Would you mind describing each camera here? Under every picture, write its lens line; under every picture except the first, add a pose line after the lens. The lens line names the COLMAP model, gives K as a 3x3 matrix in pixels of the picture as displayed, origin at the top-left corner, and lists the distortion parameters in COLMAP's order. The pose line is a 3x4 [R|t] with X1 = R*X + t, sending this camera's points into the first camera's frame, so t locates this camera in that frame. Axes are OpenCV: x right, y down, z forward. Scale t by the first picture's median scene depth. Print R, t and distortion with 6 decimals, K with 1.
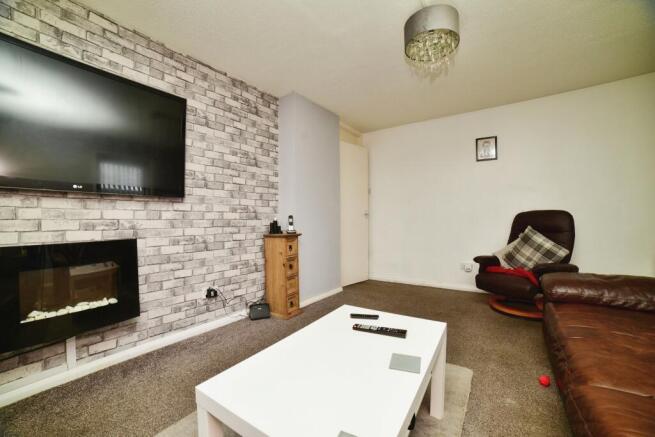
lens RADIAL K [[264.7, 0, 327.1], [0, 264.7, 212.0], [0, 0, 1]] dist [-0.104904, 0.035755]
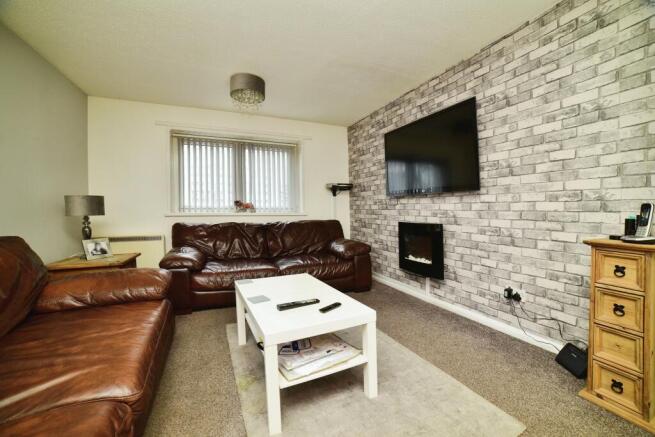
lens RADIAL K [[264.7, 0, 327.1], [0, 264.7, 212.0], [0, 0, 1]] dist [-0.104904, 0.035755]
pose [[-0.511205, 0.024153, -0.859119, 0.589810], [0.036330, 0.999319, 0.006477, 0.003704], [0.858691, -0.027901, -0.511734, 0.877342]]
